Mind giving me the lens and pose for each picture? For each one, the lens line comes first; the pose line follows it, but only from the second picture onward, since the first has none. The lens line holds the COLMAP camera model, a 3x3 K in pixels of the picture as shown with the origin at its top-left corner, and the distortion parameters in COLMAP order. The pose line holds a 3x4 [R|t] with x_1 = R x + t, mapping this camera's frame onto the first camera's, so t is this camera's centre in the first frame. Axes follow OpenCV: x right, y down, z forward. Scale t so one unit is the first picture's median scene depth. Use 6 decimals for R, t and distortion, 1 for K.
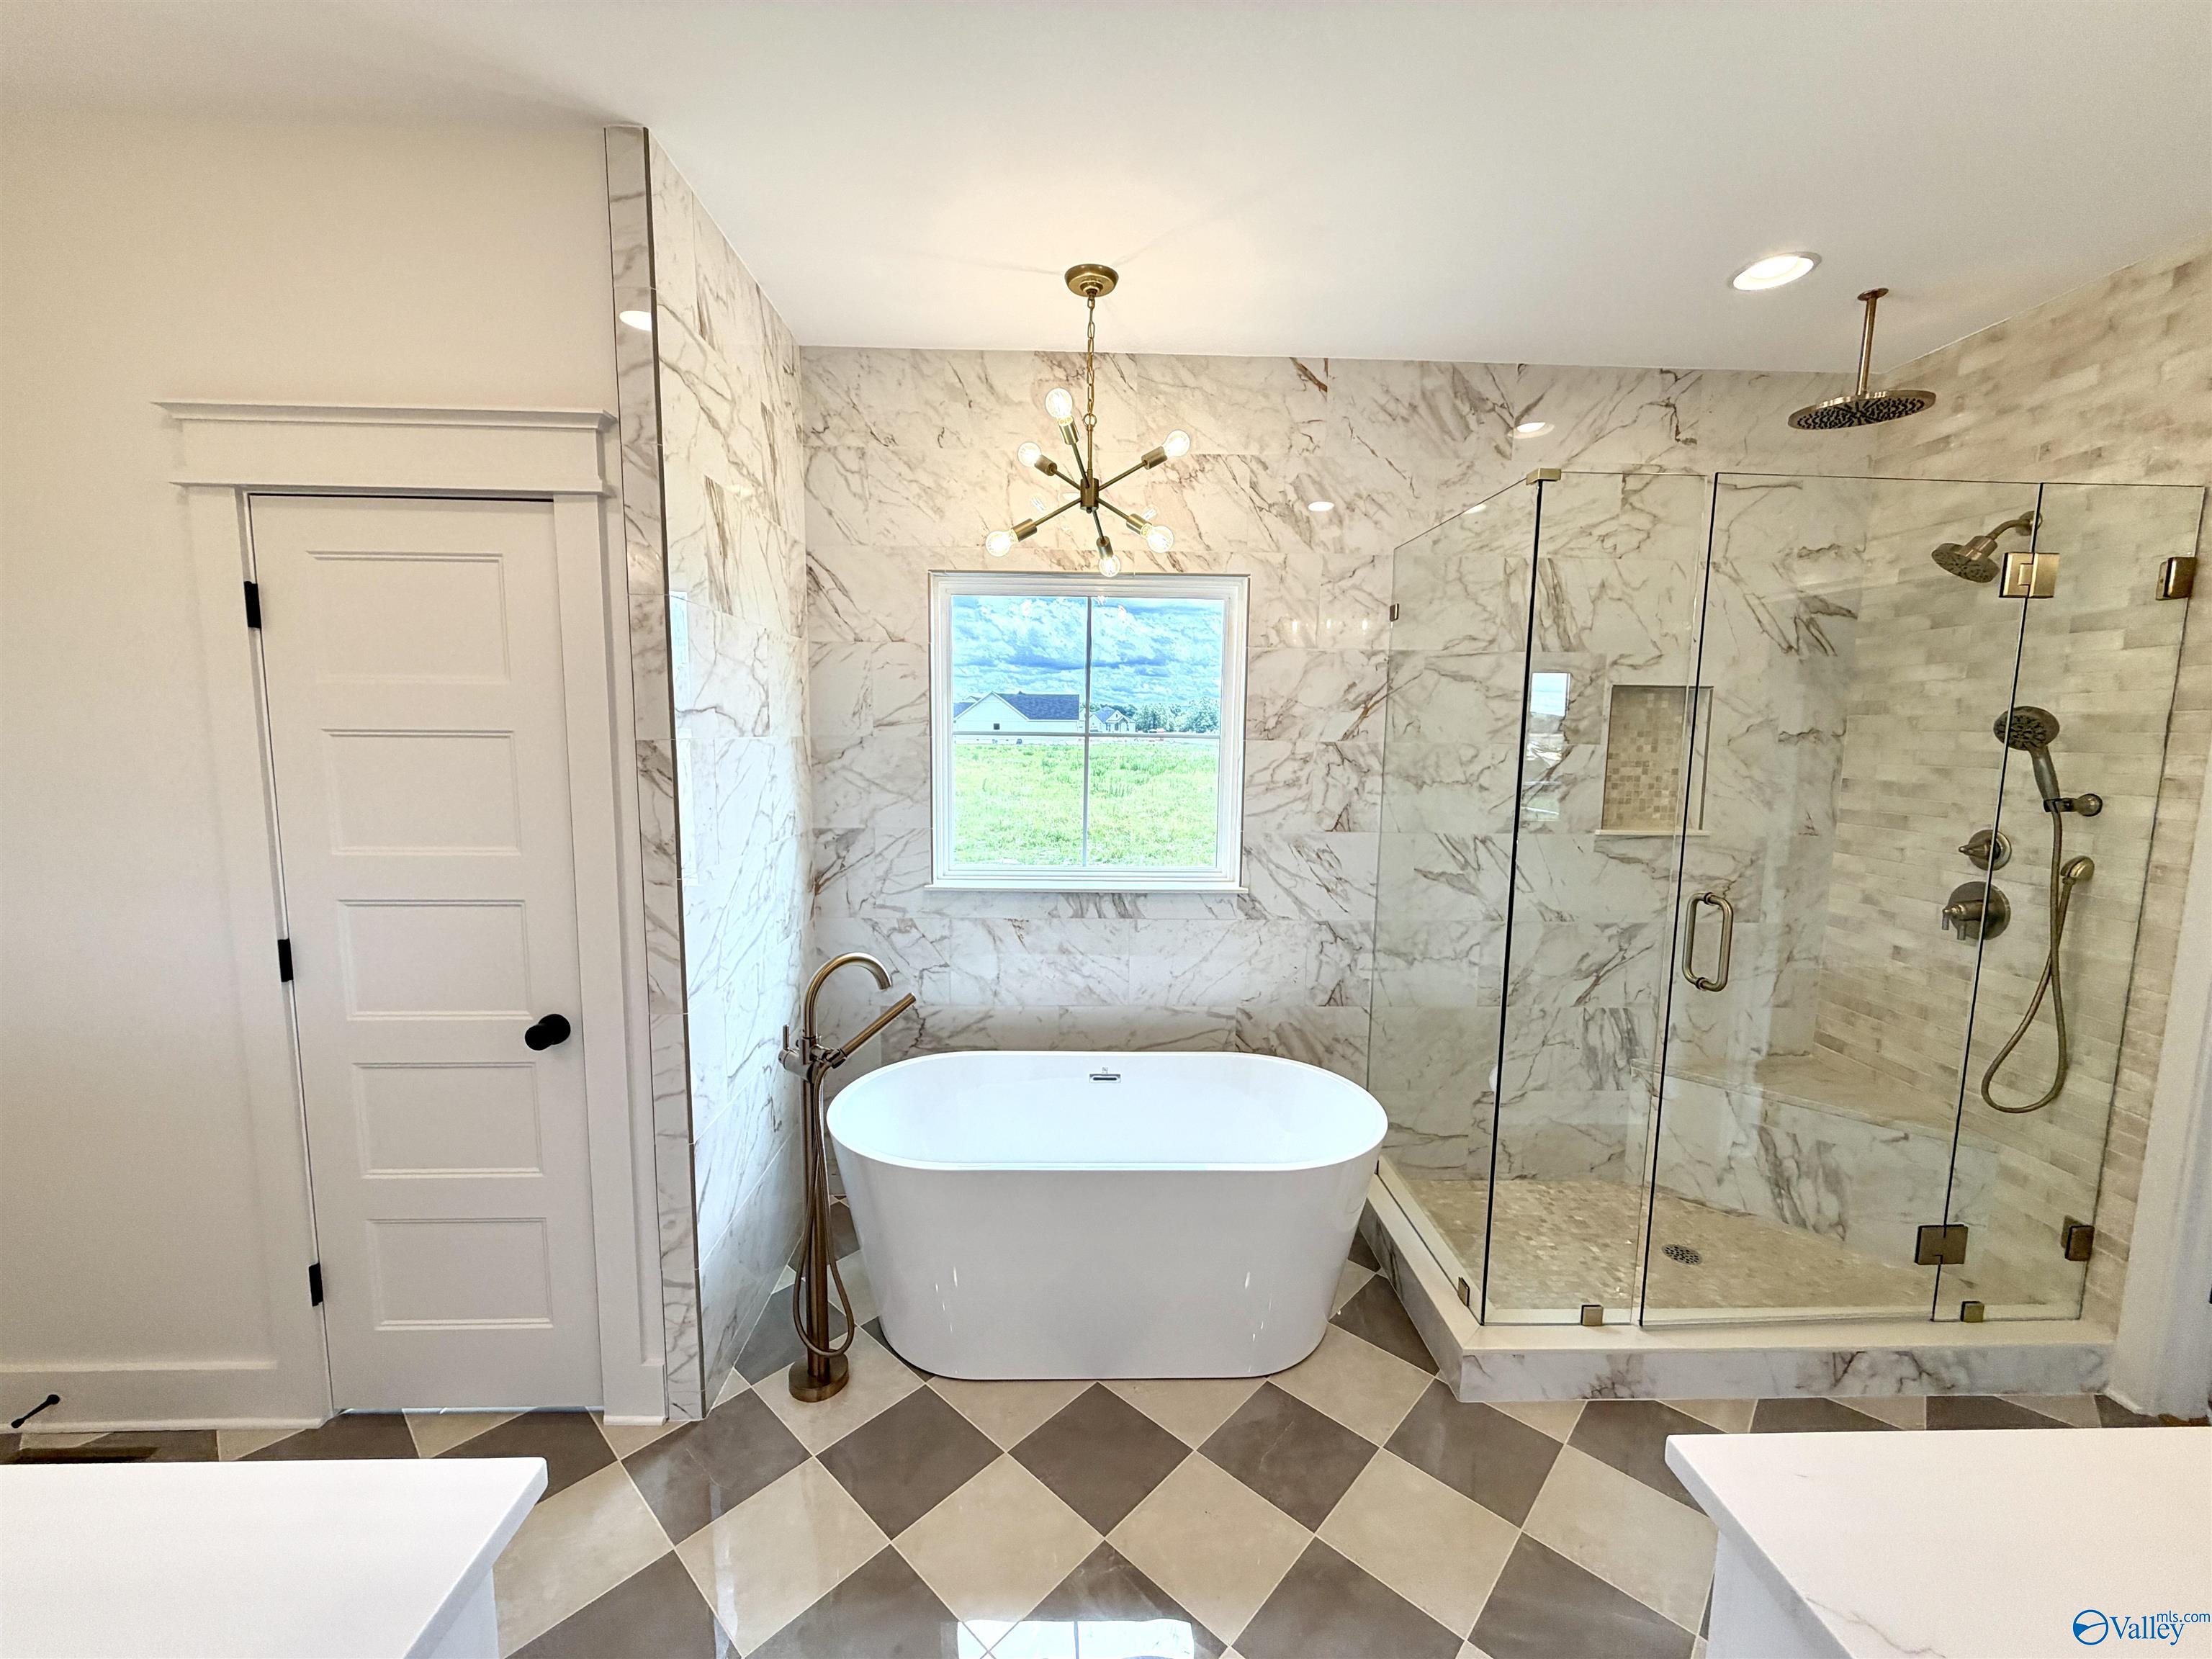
lens RADIAL K [[879.3, 0, 1093.4], [0, 879.3, 825.3], [0, 0, 1]] dist [0.001018, -0.000682]
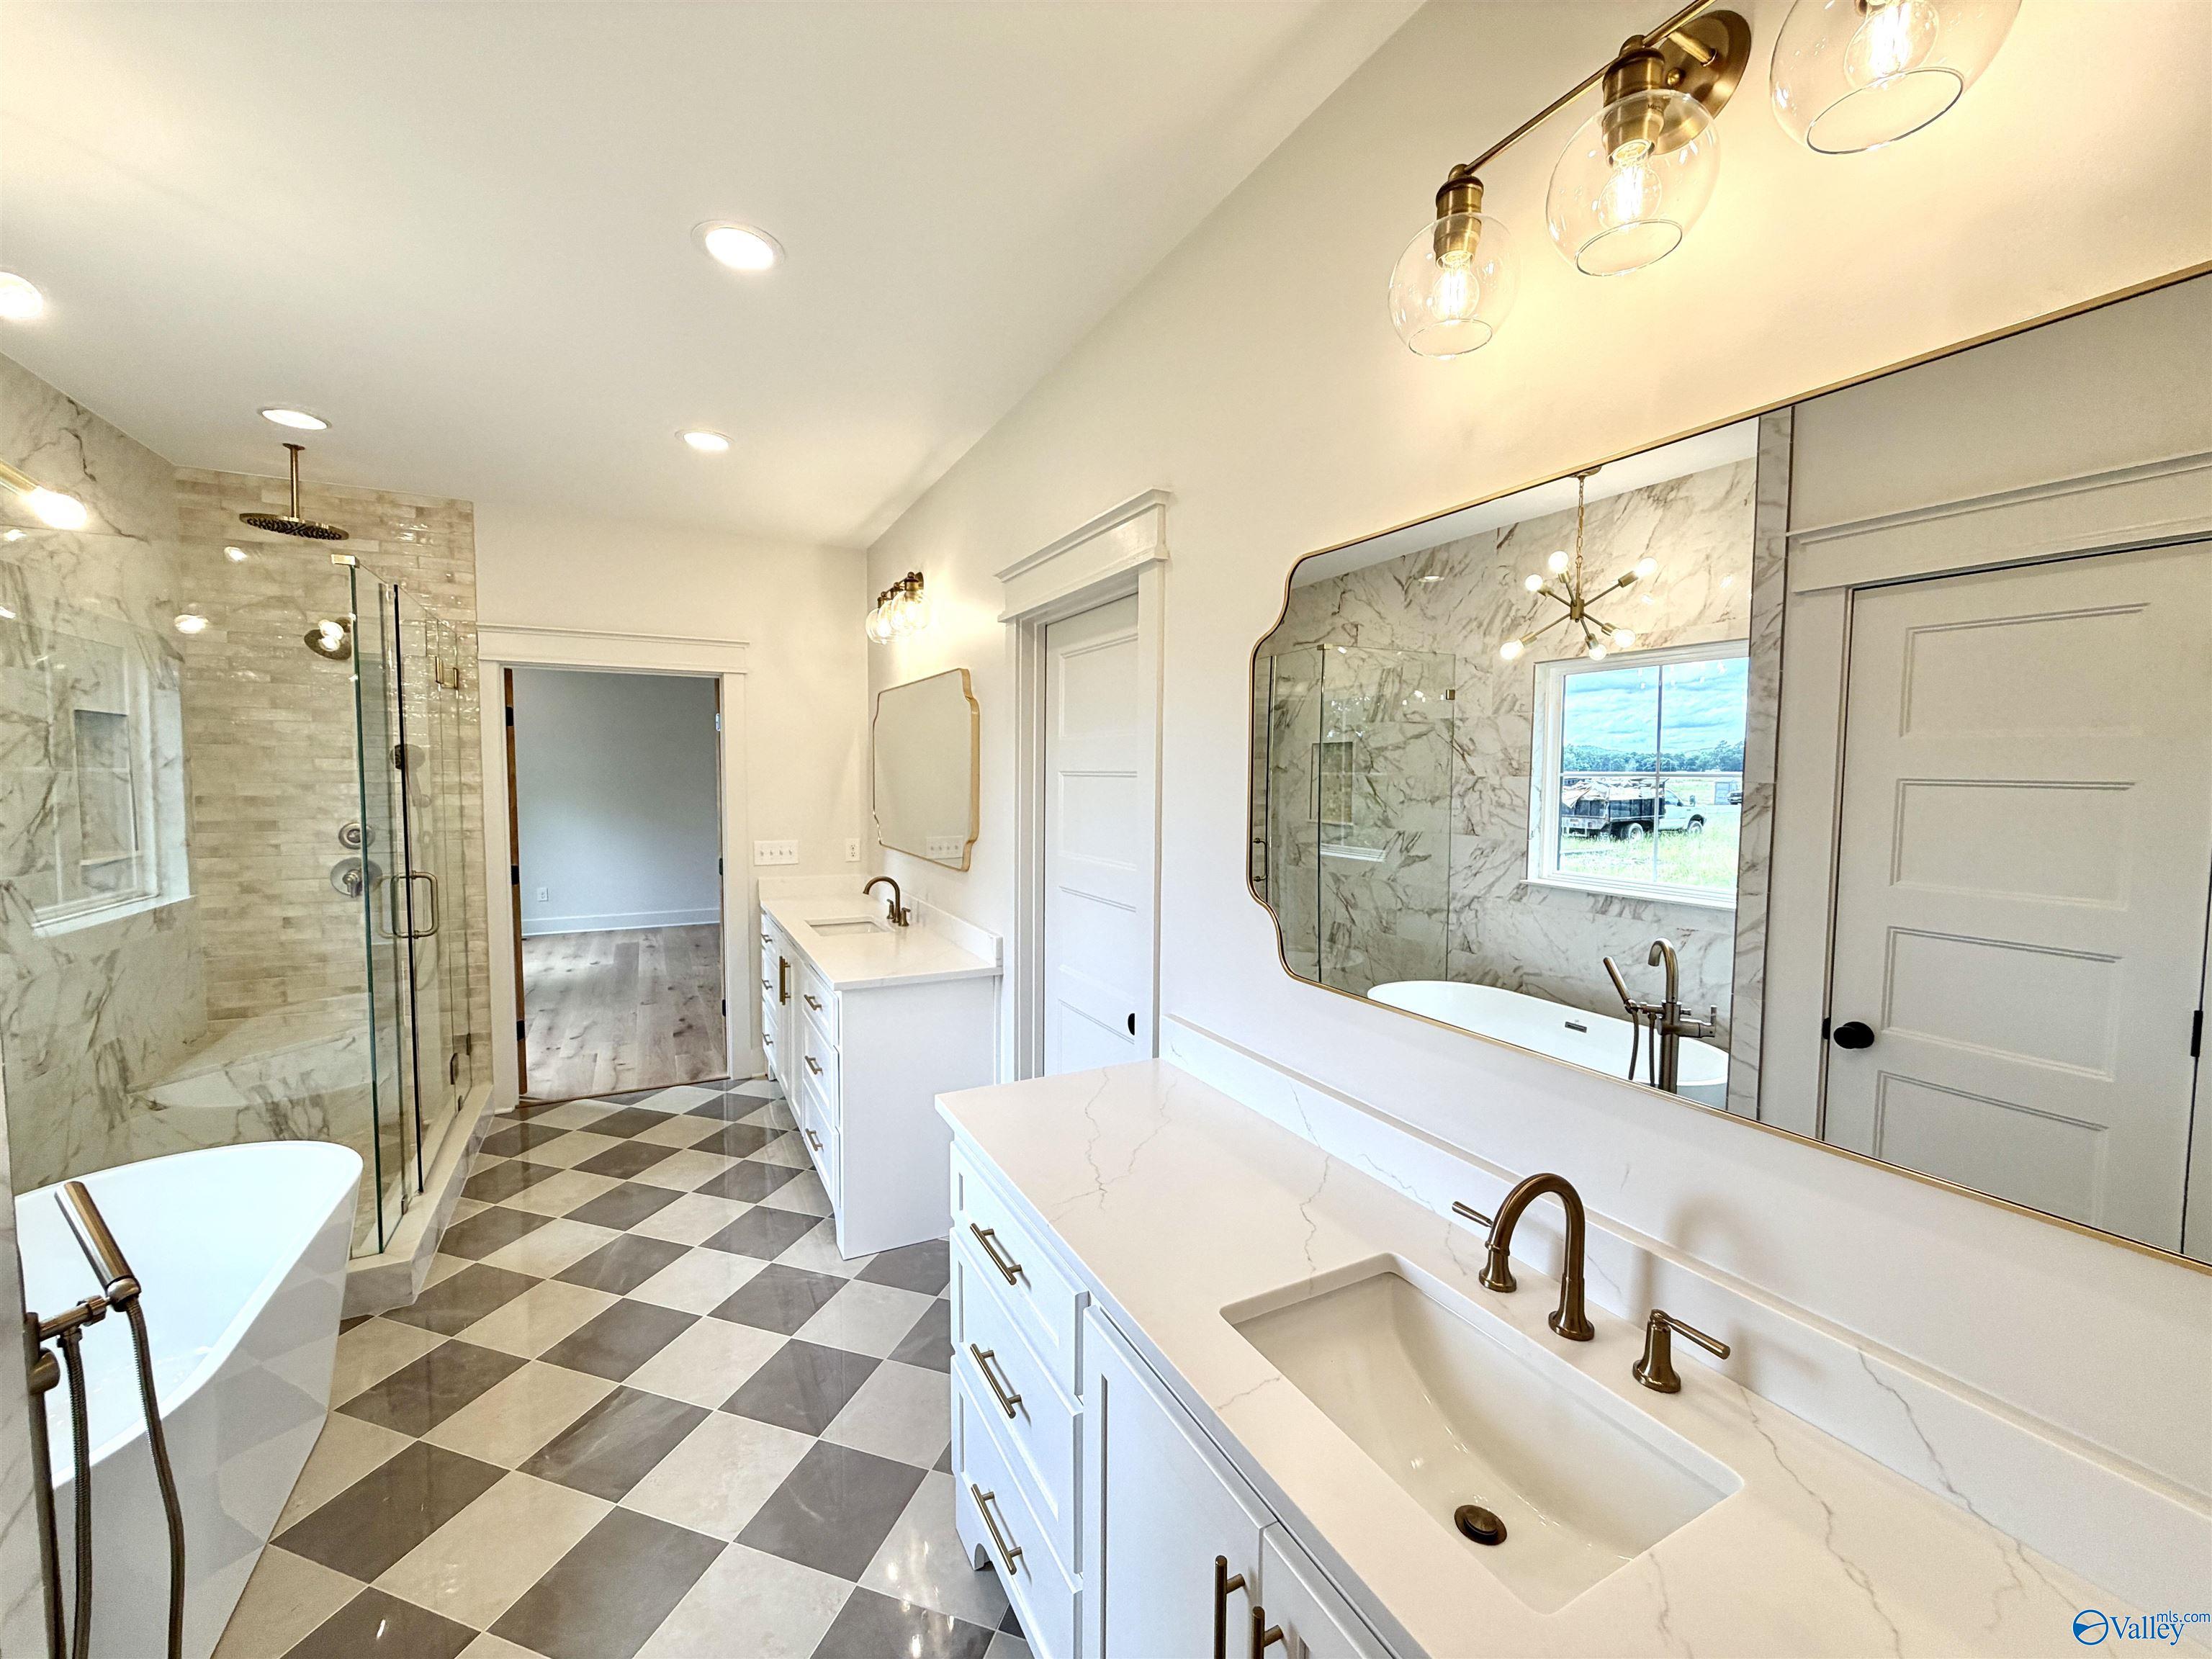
lens RADIAL K [[879.3, 0, 1113.0], [0, 879.3, 824.2], [0, 0, 1]] dist [0.001018, -0.000682]
pose [[-0.444642, -0.067647, 0.893150, -0.800867], [0.086820, 0.989194, 0.118144, -0.051033], [-0.891491, 0.130075, -0.433964, 0.428877]]
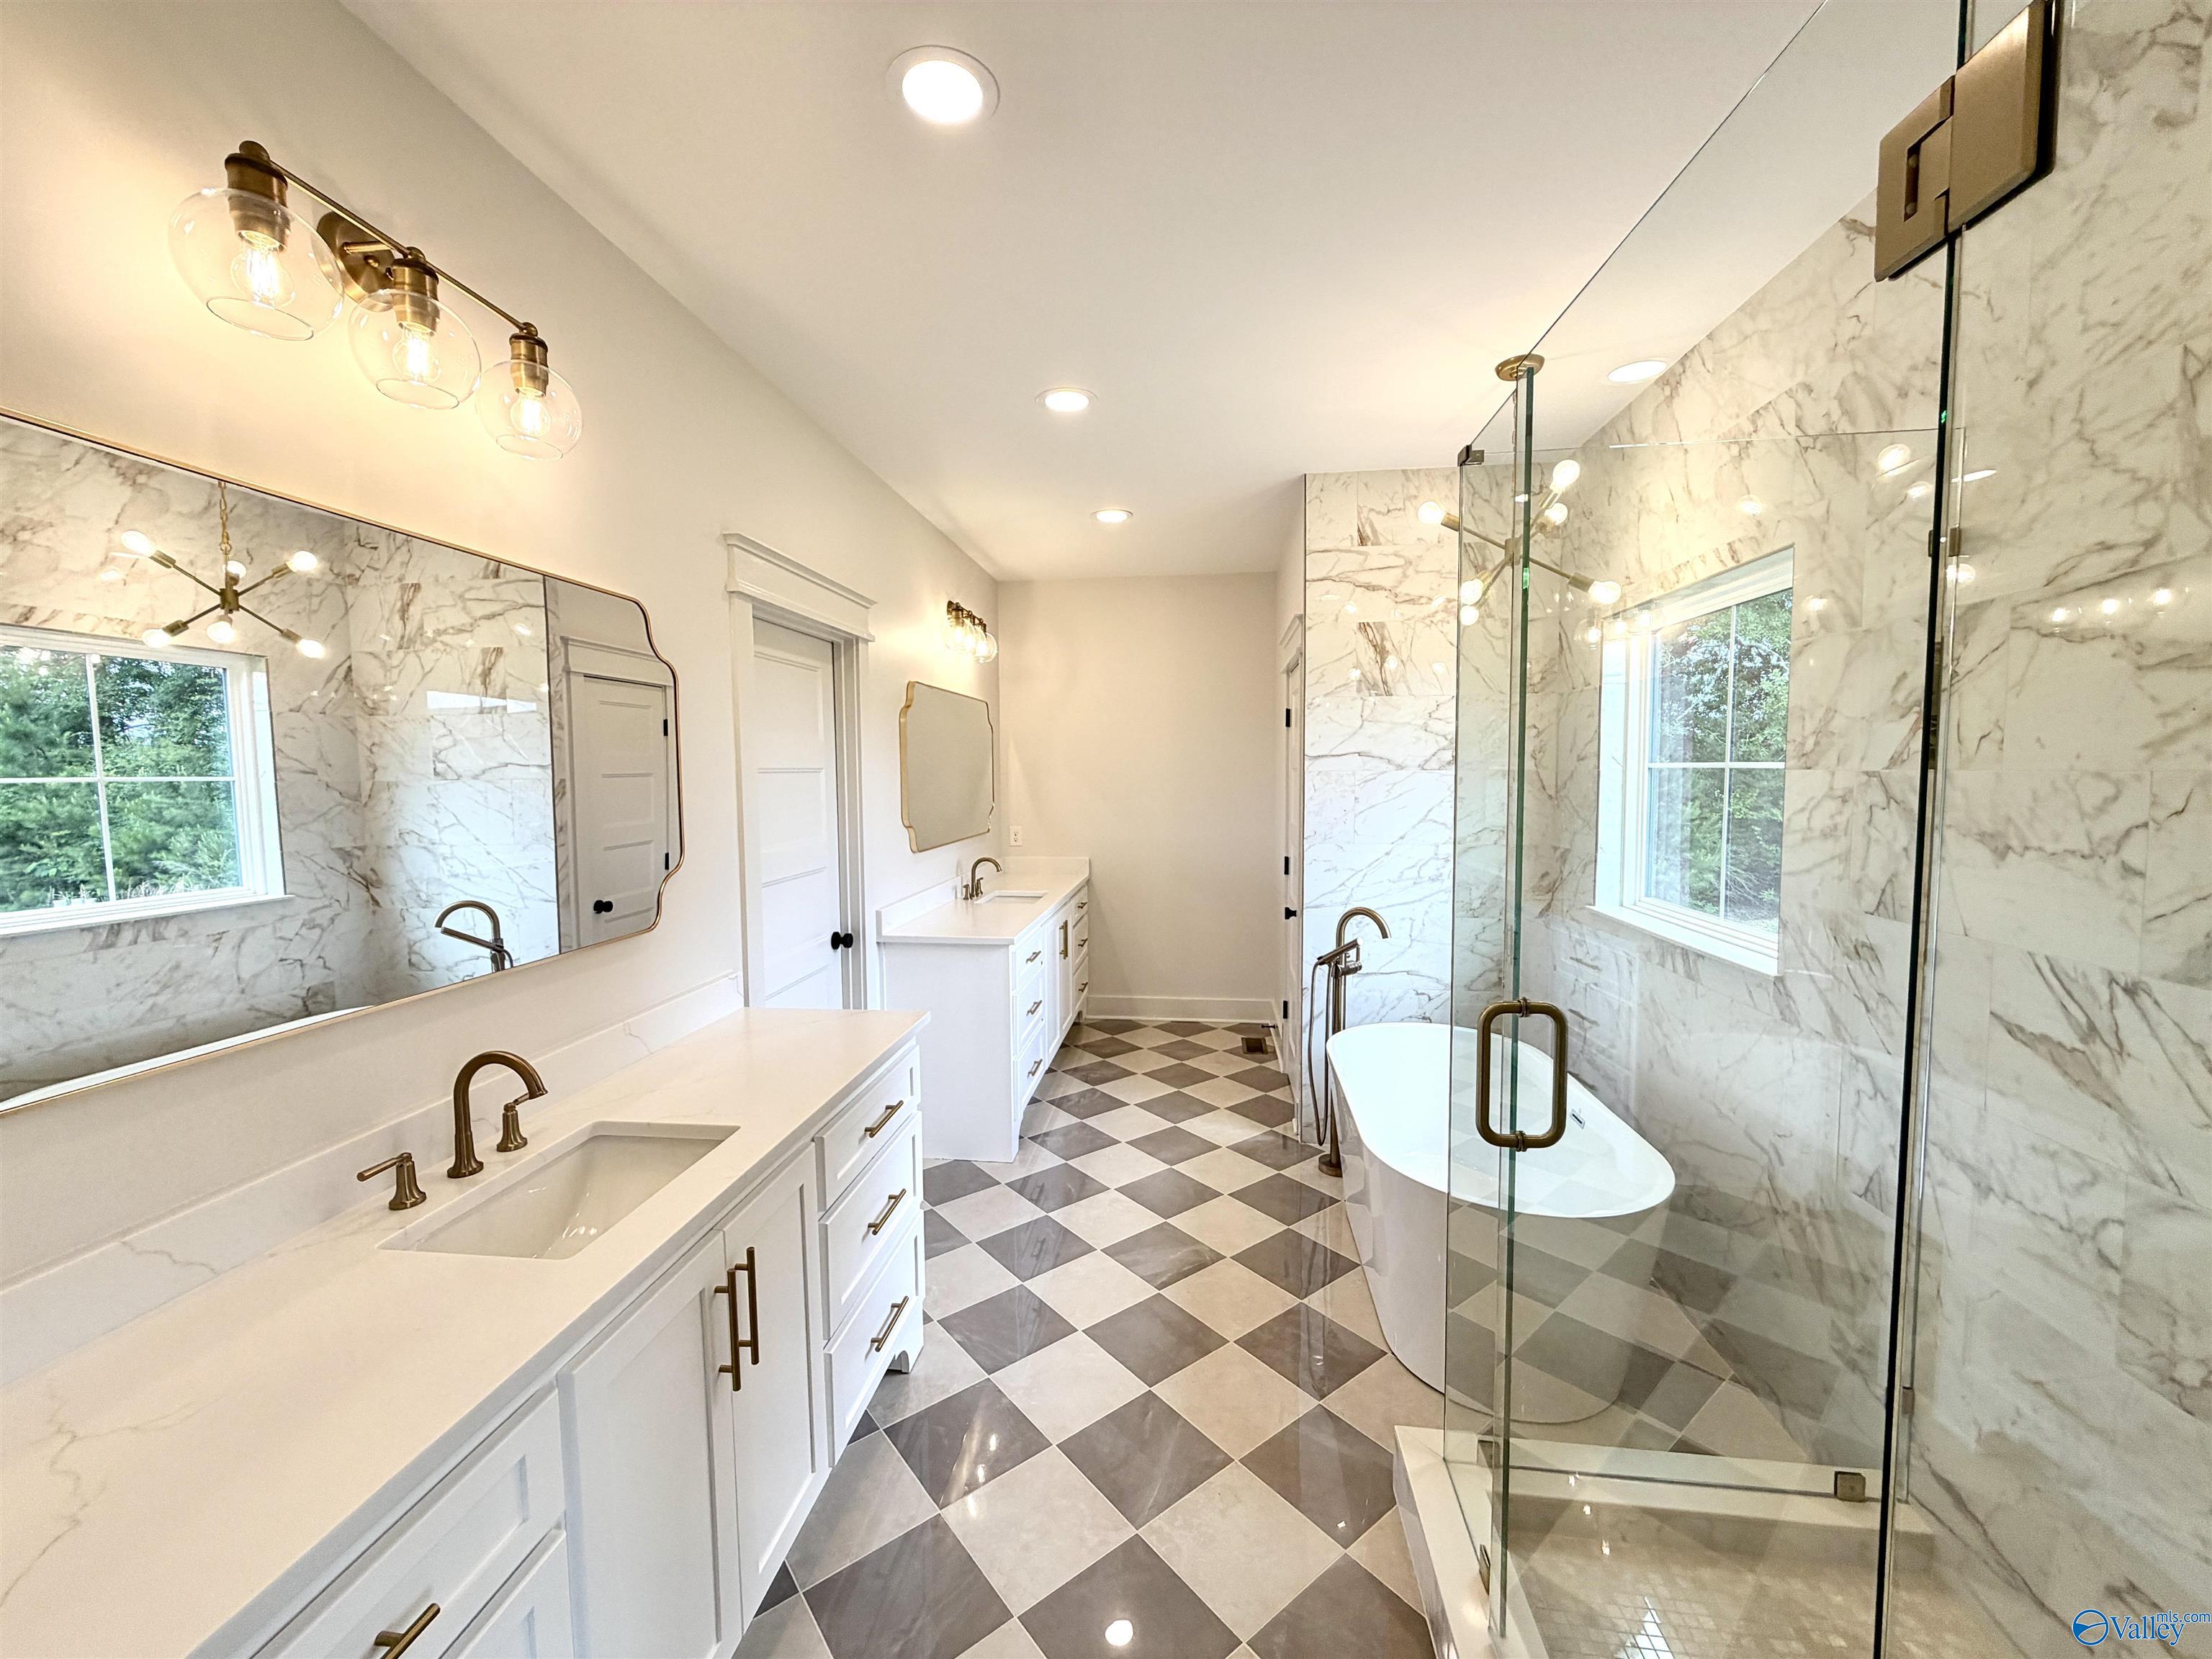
lens RADIAL K [[879.3, 0, 1096.8], [0, 879.3, 831.6], [0, 0, 1]] dist [0.001018, -0.000682]
pose [[-0.157172, 0.057689, -0.985885, 0.993870], [-0.108253, 0.991270, 0.075262, -0.039792], [0.981620, 0.118554, -0.149555, 0.564460]]
